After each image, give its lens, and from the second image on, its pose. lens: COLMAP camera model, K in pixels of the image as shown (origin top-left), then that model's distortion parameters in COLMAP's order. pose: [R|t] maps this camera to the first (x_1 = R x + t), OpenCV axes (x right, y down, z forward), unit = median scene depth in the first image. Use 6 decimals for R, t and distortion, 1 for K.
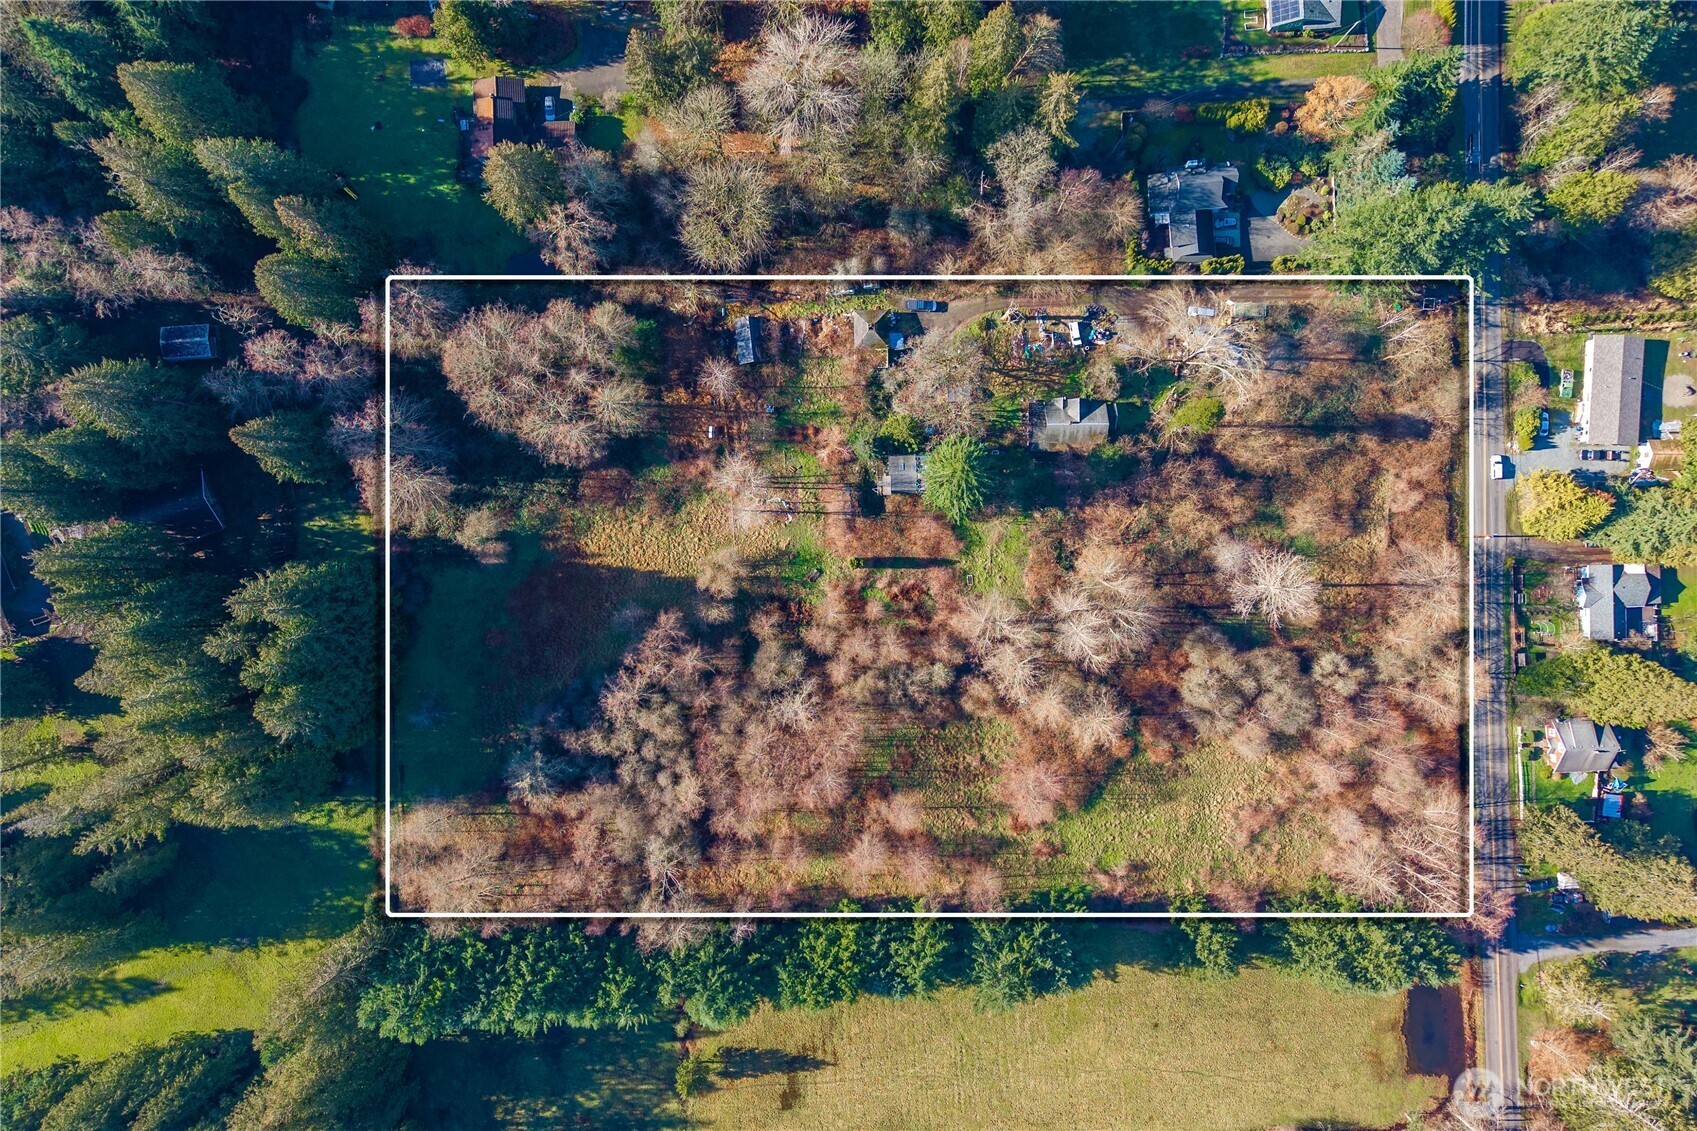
lens RADIAL K [[1187.2, 0, 848.5], [0, 1187.2, 565.5], [0, 0, 1]] dist [-0.003839, -0.034207]
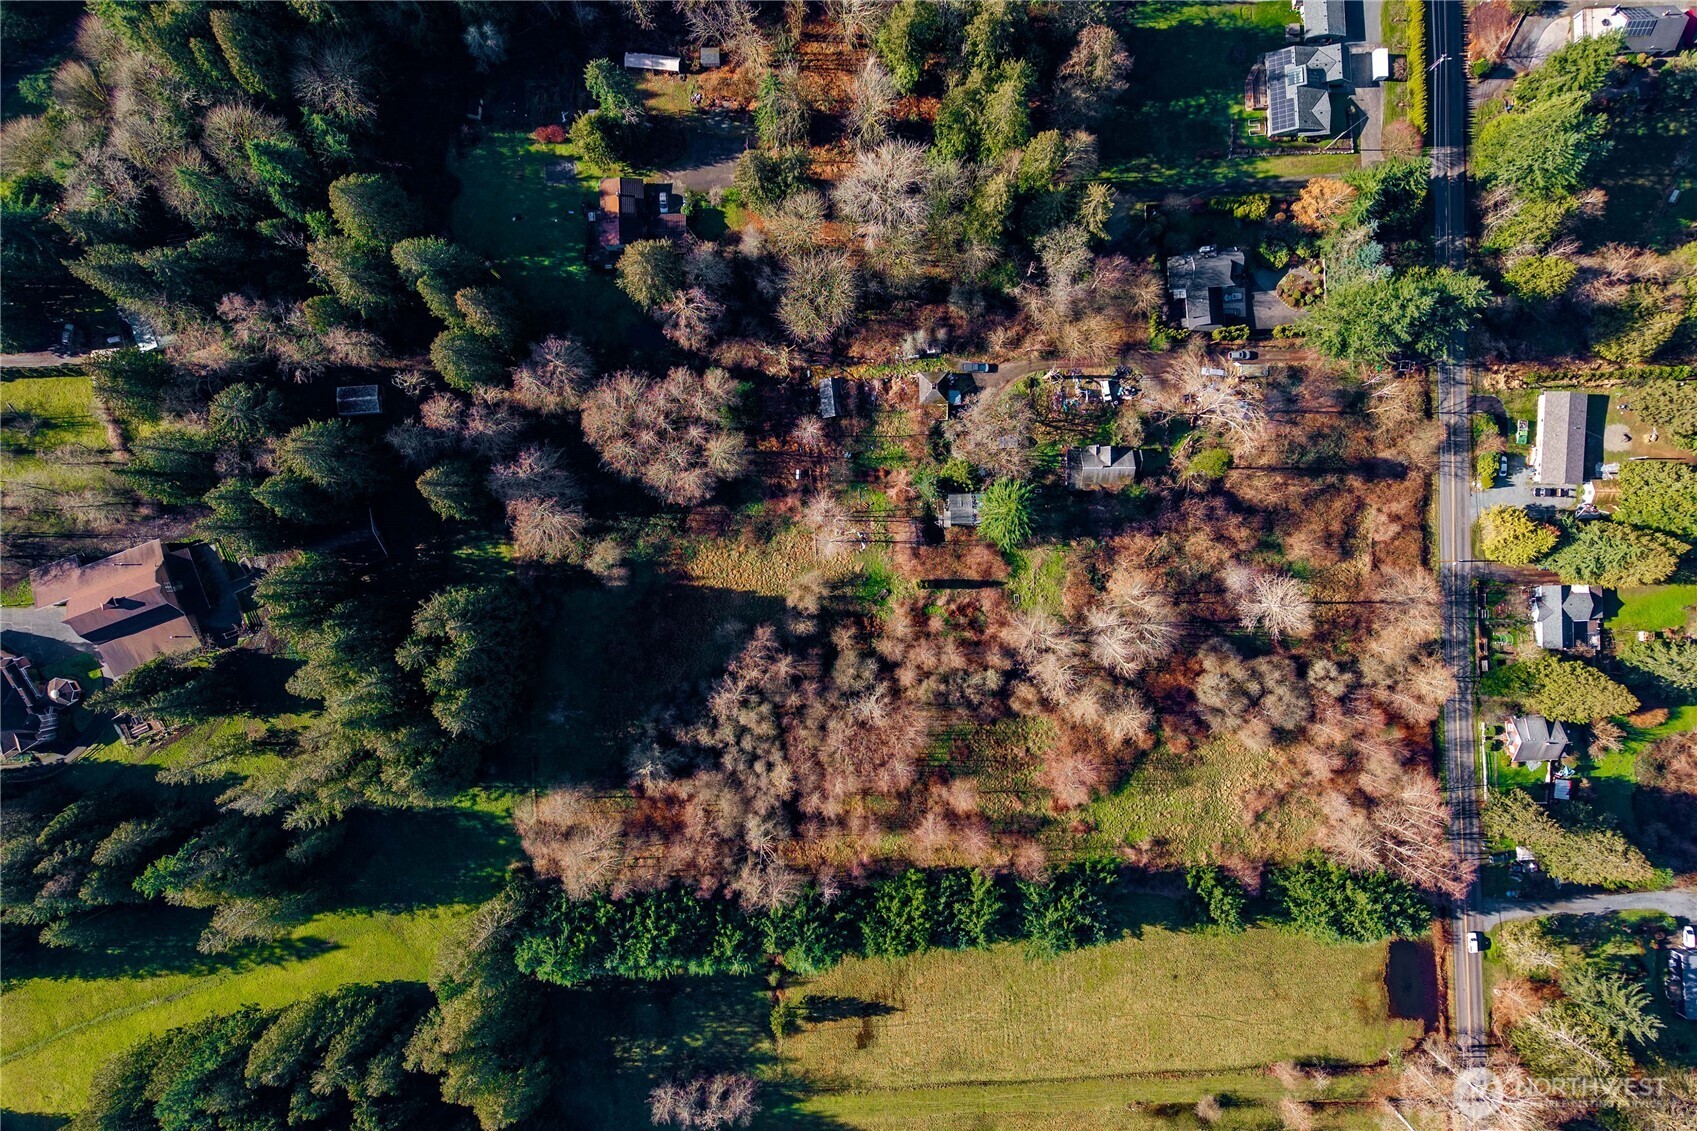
lens RADIAL K [[1168.9, 0, 848.5], [0, 1168.9, 565.5], [0, 0, 1]] dist [0.003140, -0.057543]
pose [[0.999989, -0.001490, -0.004519, -0.062010], [0.001475, 0.999993, -0.003391, -0.017773], [0.004524, 0.003384, 0.999984, -0.169593]]
